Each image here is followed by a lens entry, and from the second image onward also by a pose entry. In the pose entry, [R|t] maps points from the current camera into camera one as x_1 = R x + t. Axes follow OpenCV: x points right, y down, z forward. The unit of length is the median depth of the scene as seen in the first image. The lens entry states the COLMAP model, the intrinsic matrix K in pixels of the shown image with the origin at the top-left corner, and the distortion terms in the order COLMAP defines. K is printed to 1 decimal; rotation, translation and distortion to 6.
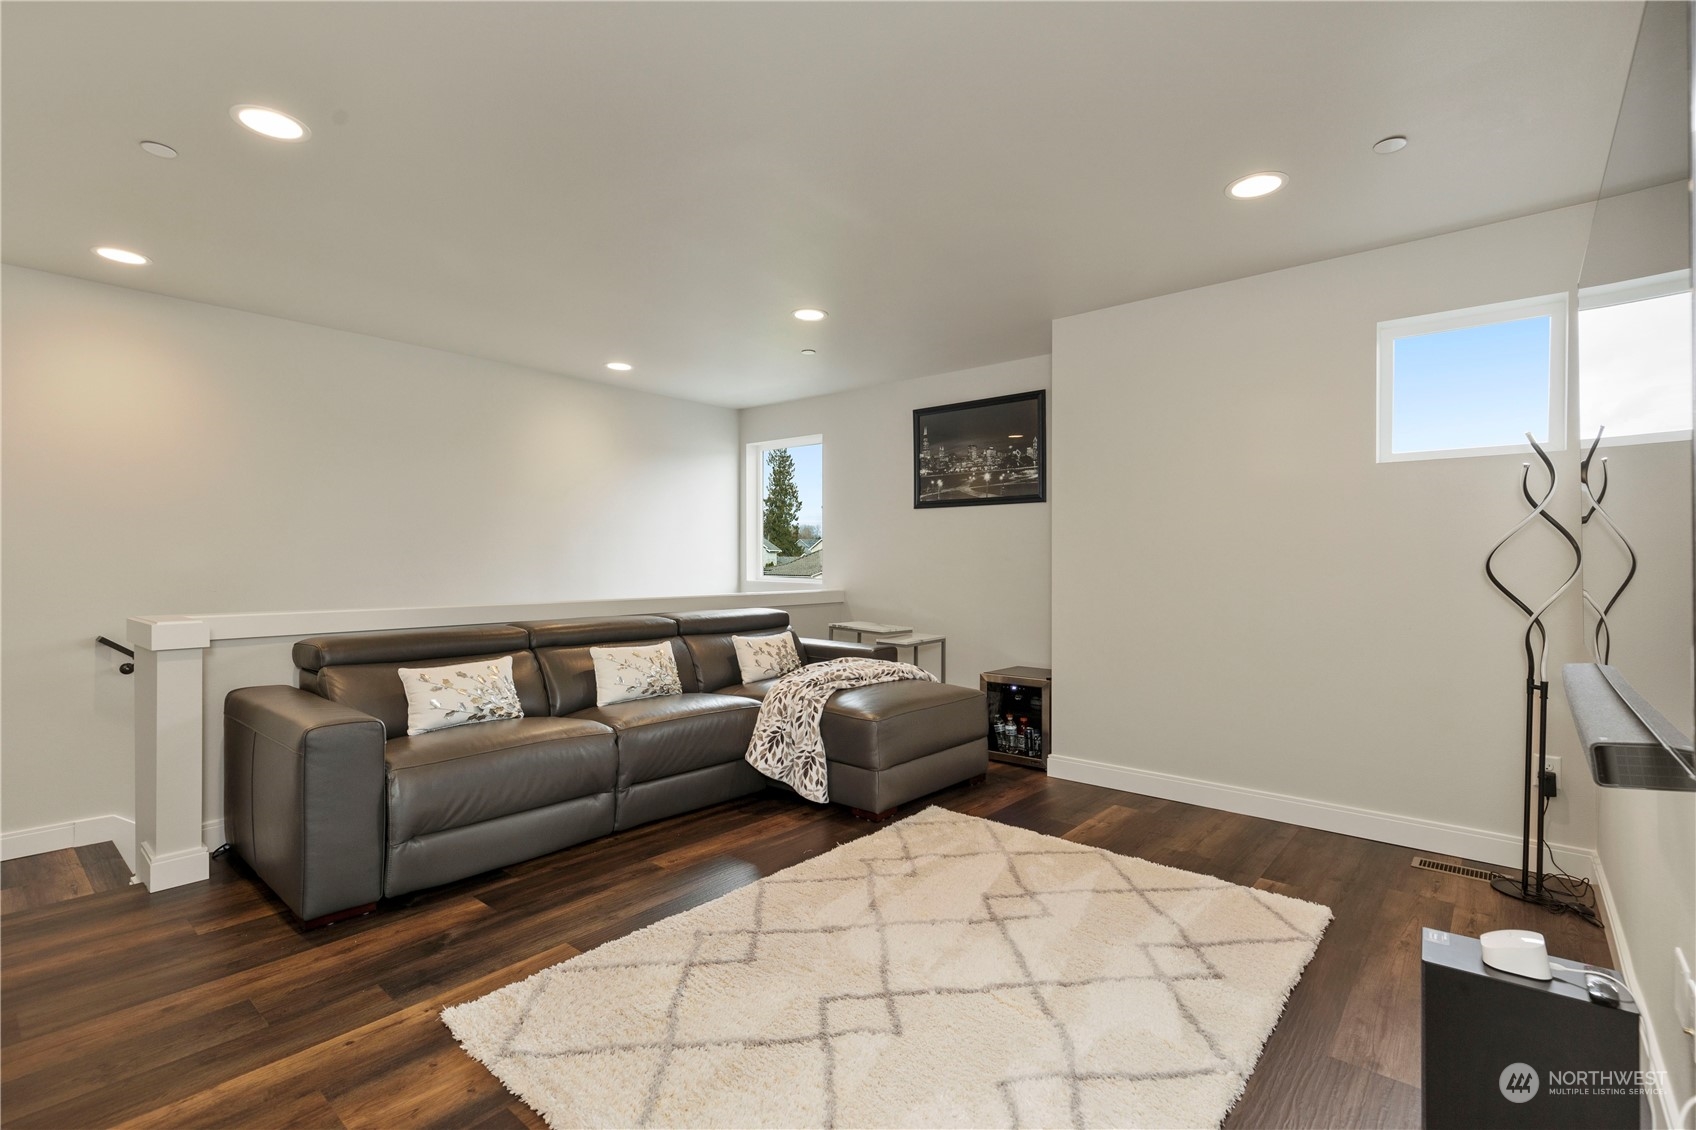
lens RADIAL K [[770.7, 0, 848.8], [0, 770.7, 567.0], [0, 0, 1]] dist [0.003225, -0.000493]
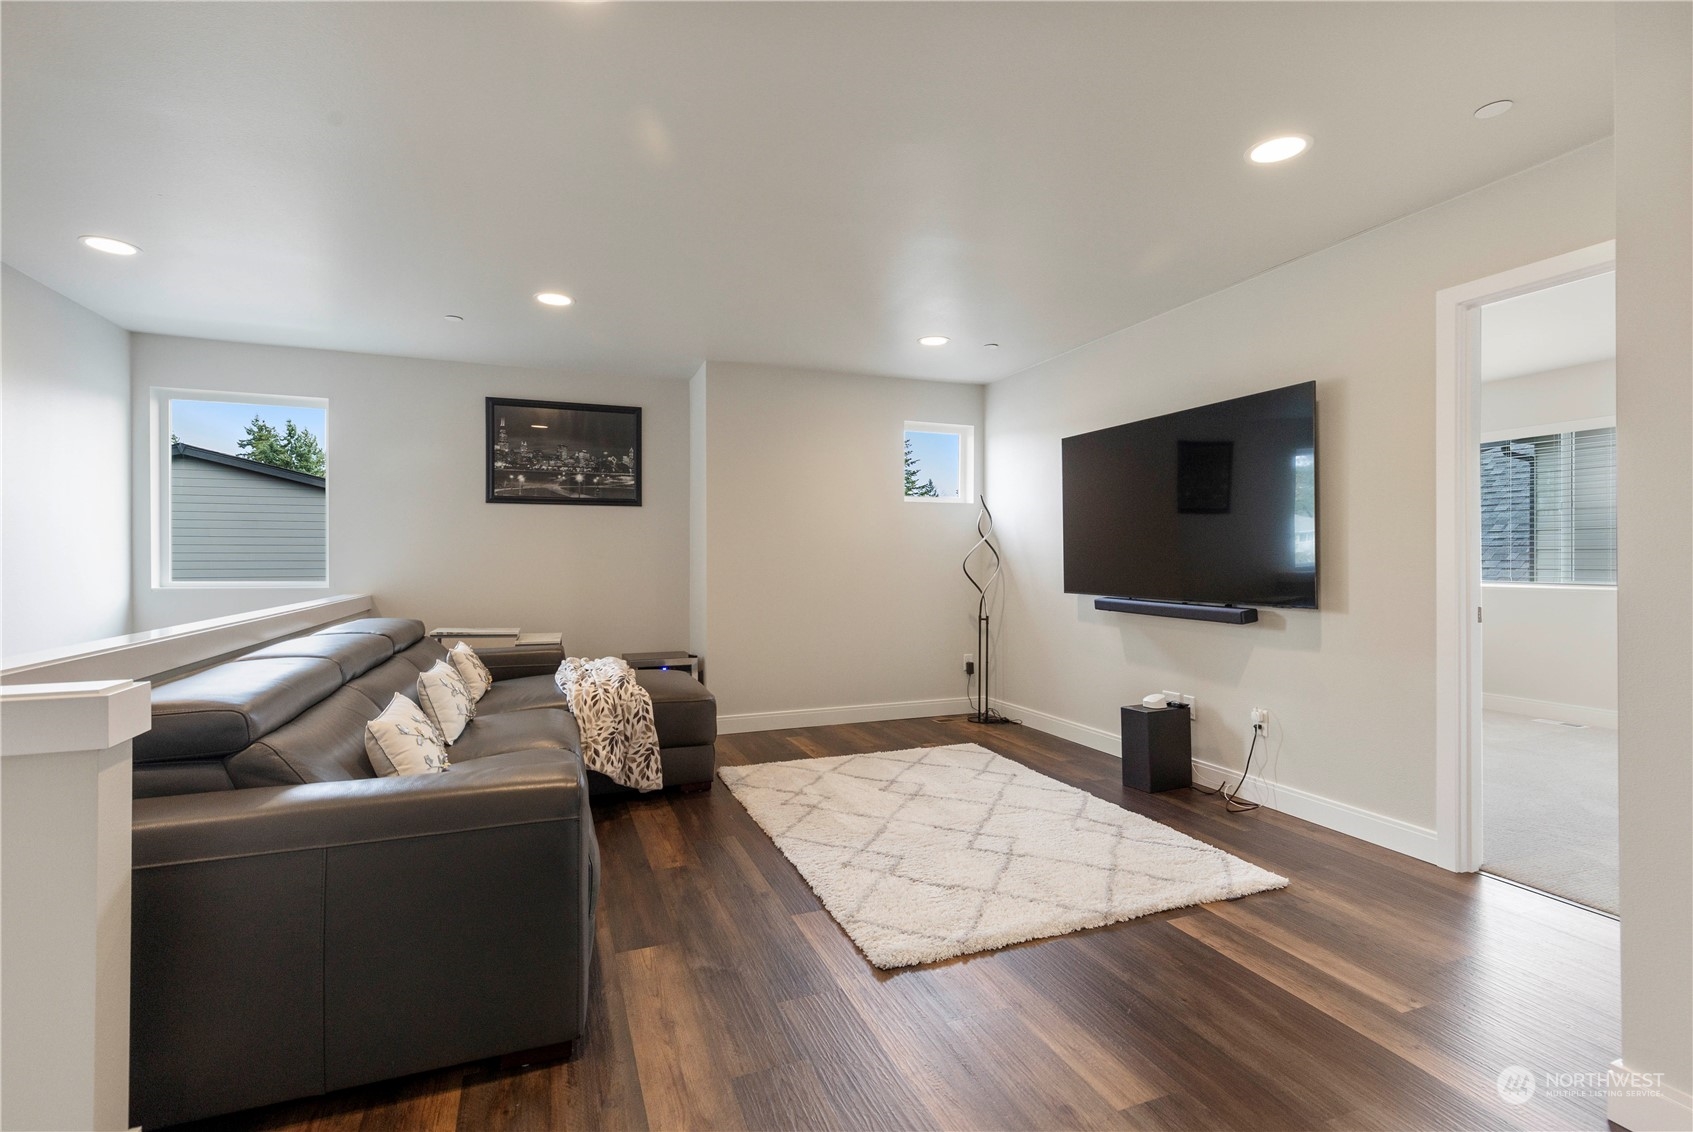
lens RADIAL K [[769.4, 0, 839.8], [0, 769.4, 557.4], [0, 0, 1]] dist [0.003225, -0.000493]
pose [[0.482380, -0.004053, 0.875953, -0.586269], [0.009125, 0.999958, -0.000398, -0.005492], [-0.875915, 0.008185, 0.482396, 0.192361]]
